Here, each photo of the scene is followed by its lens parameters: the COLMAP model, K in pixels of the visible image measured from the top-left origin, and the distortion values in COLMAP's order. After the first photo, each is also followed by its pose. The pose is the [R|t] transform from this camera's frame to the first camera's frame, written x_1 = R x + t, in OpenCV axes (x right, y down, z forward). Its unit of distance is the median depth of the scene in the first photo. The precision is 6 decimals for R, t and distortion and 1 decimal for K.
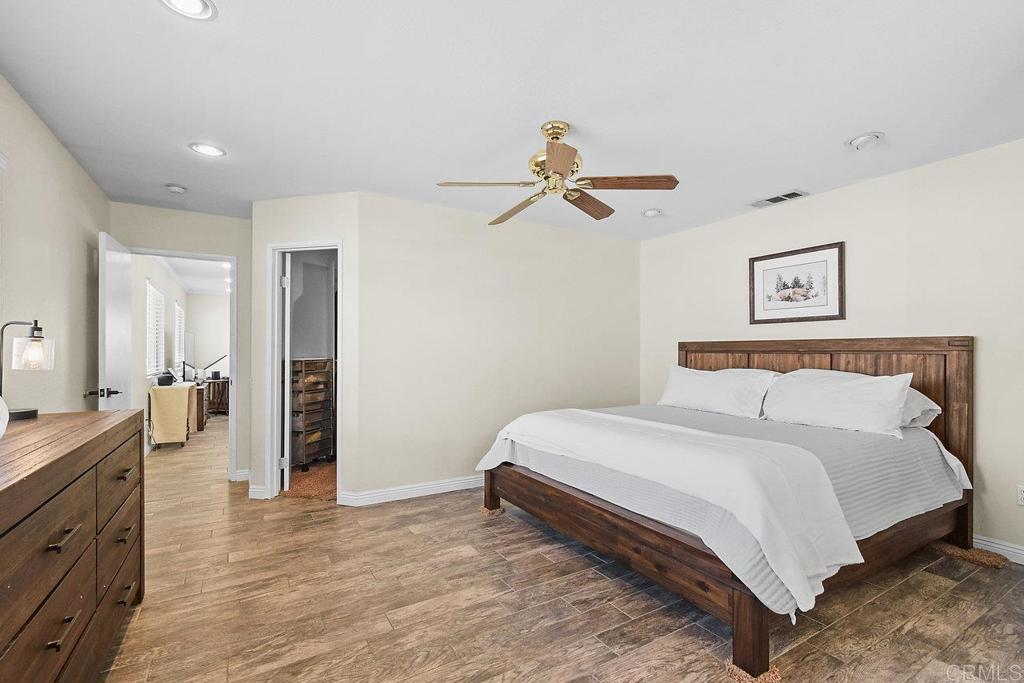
lens RADIAL K [[463.6, 0, 514.5], [0, 463.6, 345.5], [0, 0, 1]] dist [0.025369, 0.000095]
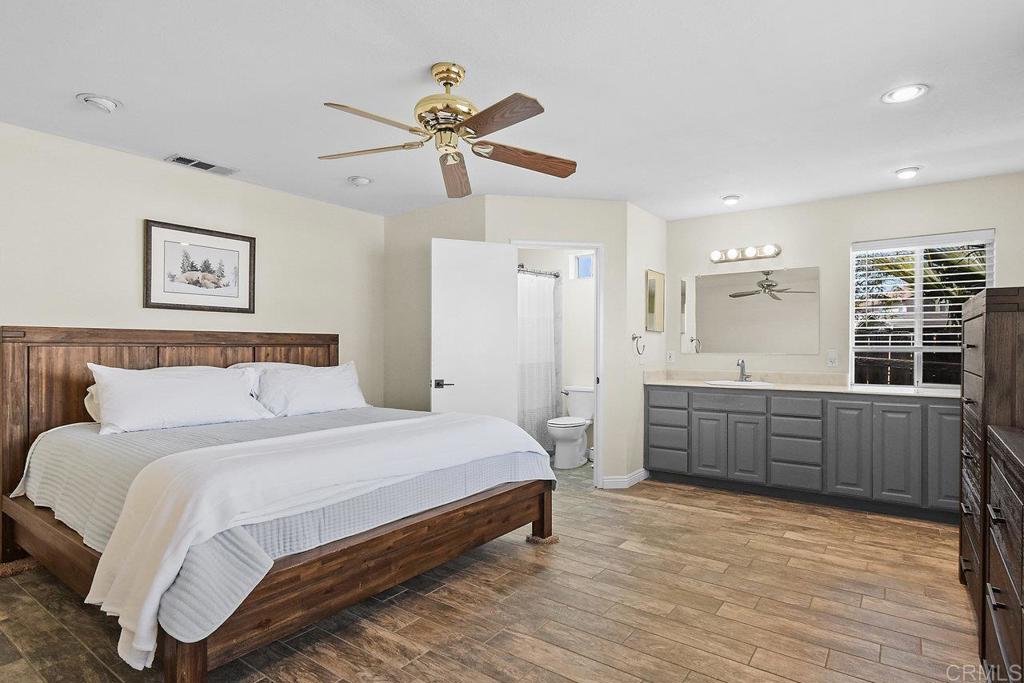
lens RADIAL K [[540.7, 0, 515.5], [0, 540.7, 346.0], [0, 0, 1]] dist [0.000767, -0.000010]
pose [[-0.386766, -0.000513, 0.922178, -0.610783], [-0.013407, 0.999897, -0.005066, 0.014159], [-0.922080, -0.014323, -0.386733, 0.921875]]
